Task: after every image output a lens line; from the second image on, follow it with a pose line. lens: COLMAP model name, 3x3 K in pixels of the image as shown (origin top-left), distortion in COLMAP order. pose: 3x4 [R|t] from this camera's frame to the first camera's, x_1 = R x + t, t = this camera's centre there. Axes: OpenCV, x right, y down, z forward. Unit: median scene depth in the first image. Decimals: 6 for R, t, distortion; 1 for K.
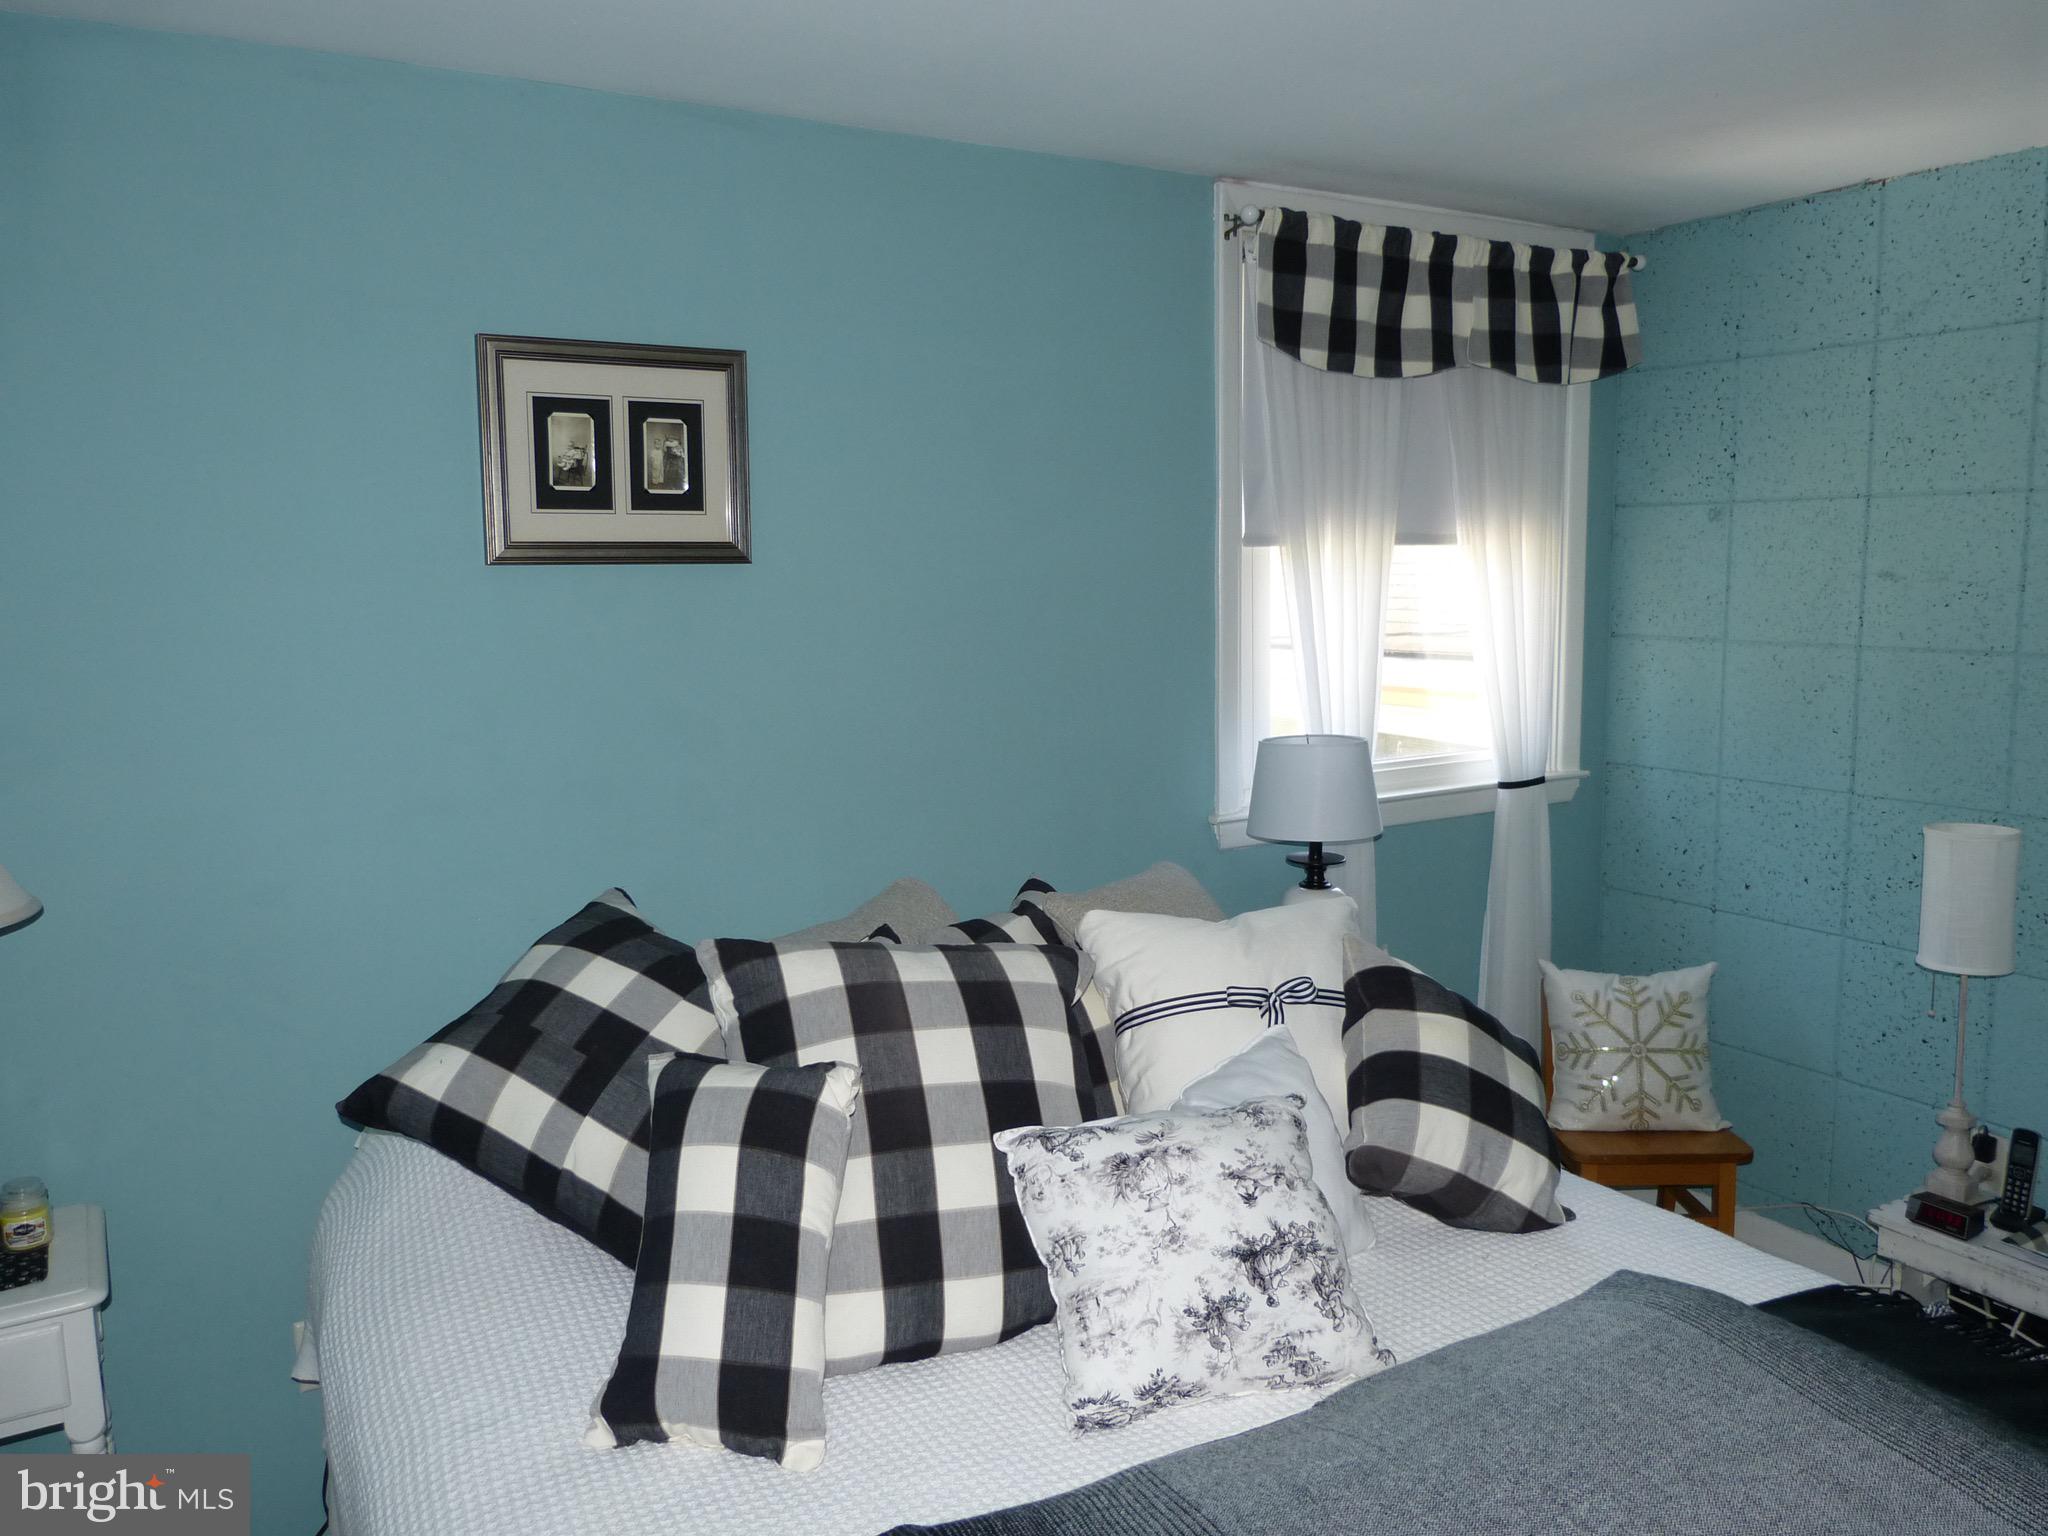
lens RADIAL K [[1534.6, 0, 1071.9], [0, 1534.6, 798.0], [0, 0, 1]] dist [-0.035389, 0.035522]
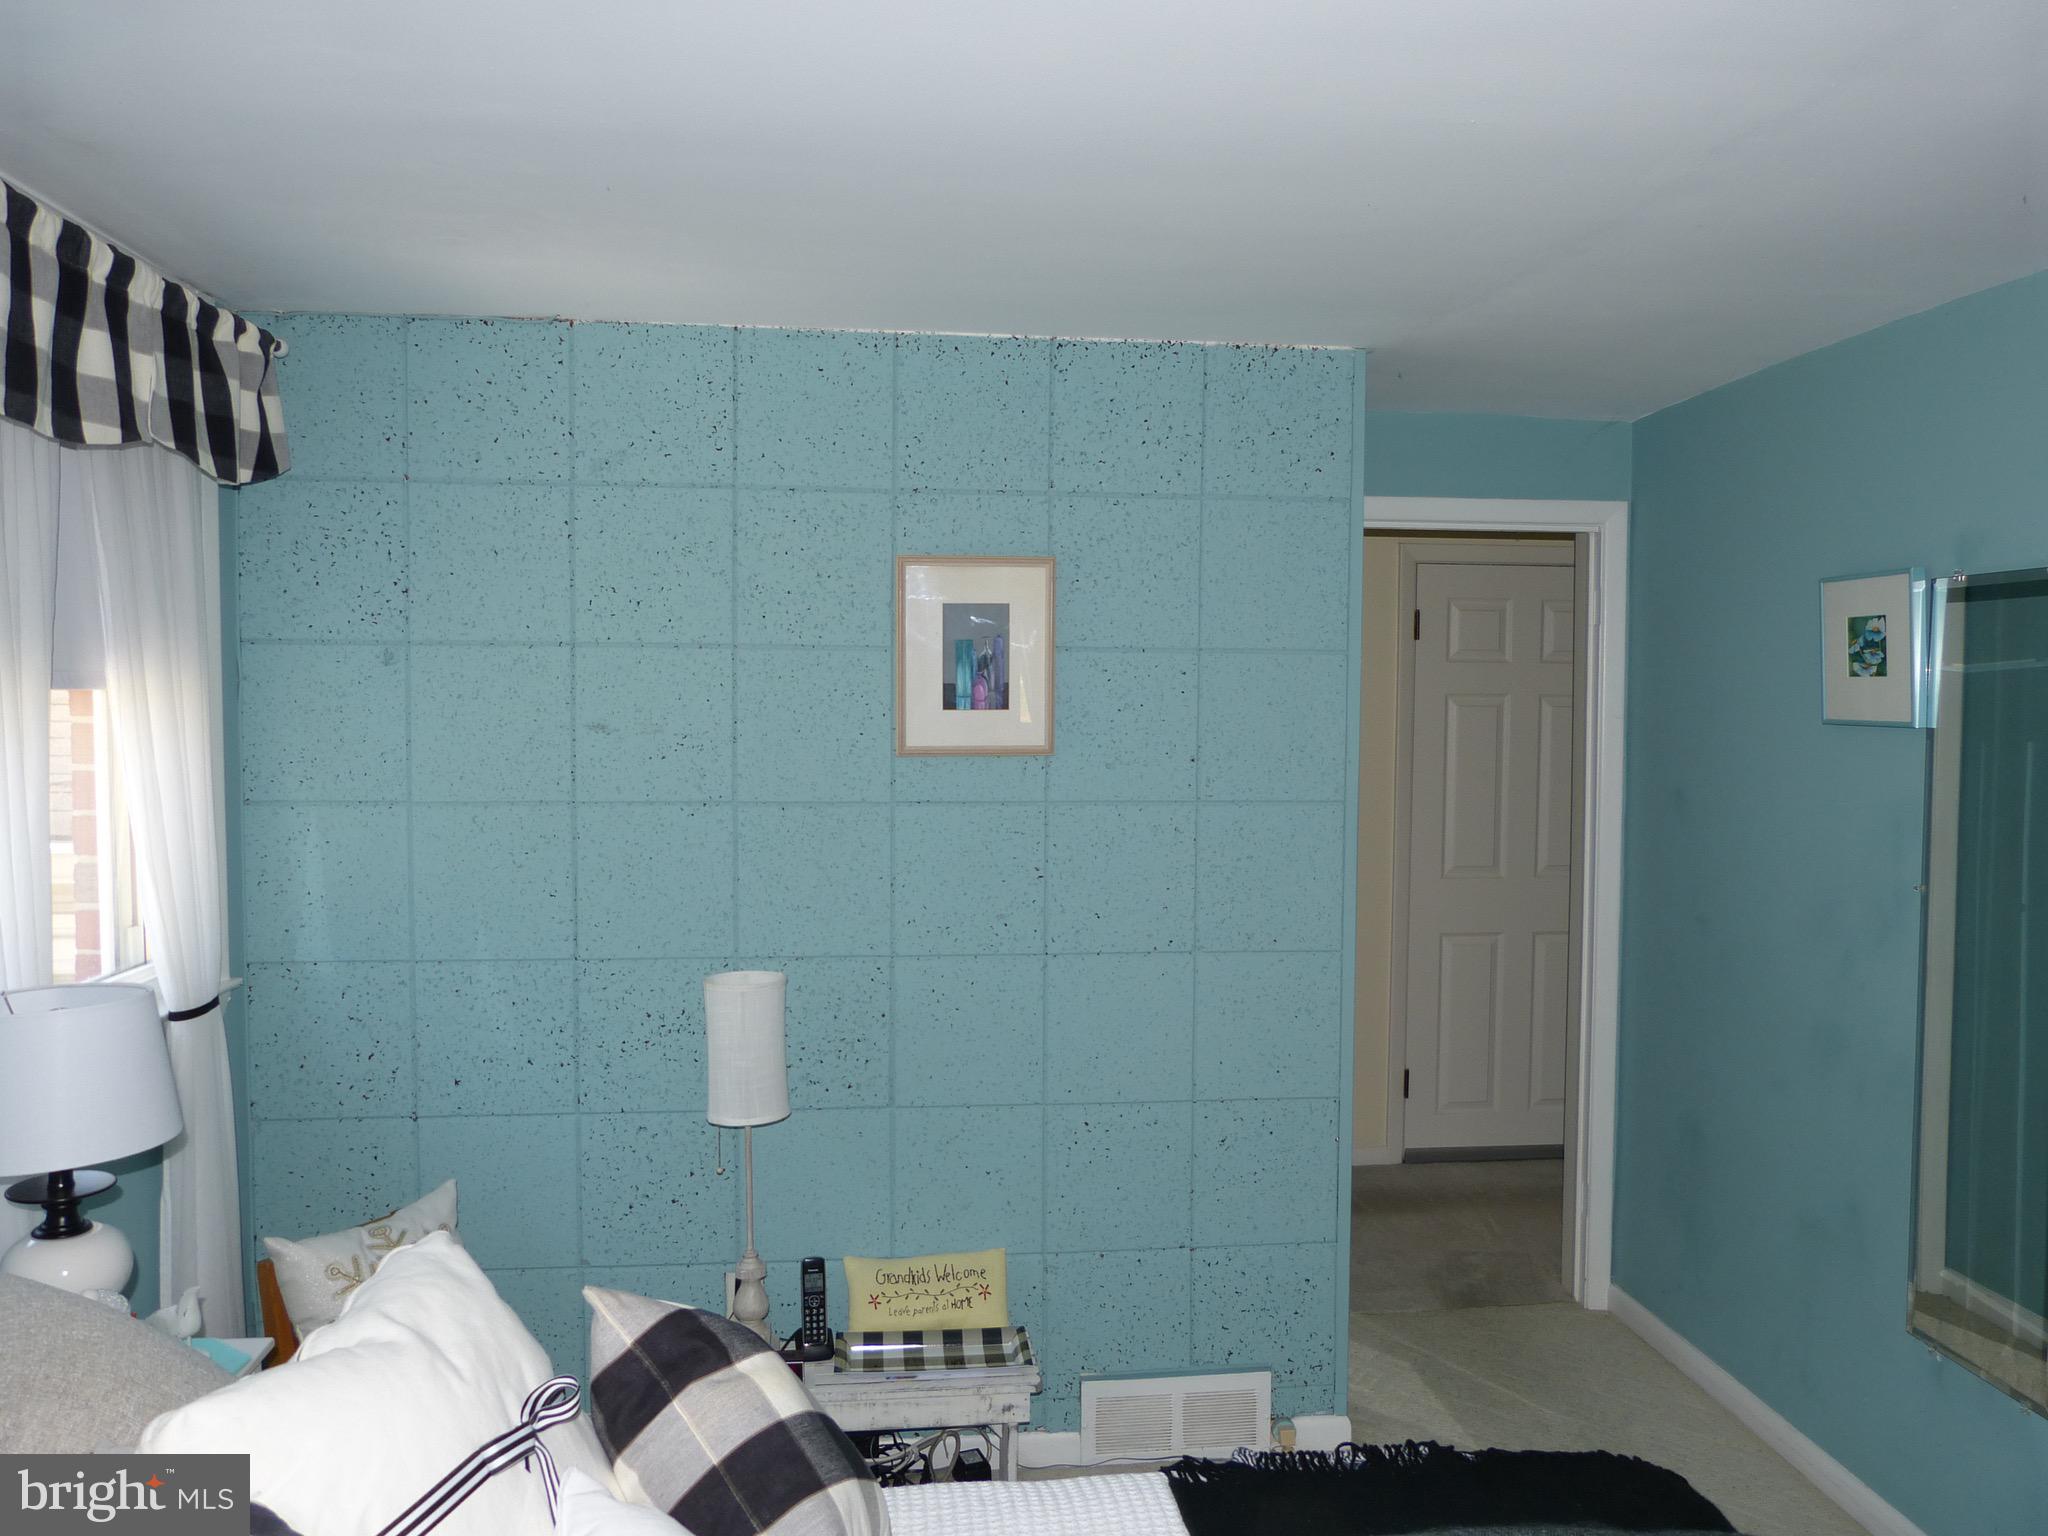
lens RADIAL K [[1534.6, 0, 1027.5], [0, 1534.6, 786.8], [0, 0, 1]] dist [-0.035389, 0.035522]
pose [[0.428233, -0.040964, 0.902740, -0.216481], [0.127729, 0.991686, -0.015591, -0.059428], [-0.894596, 0.121983, 0.429905, 0.347655]]
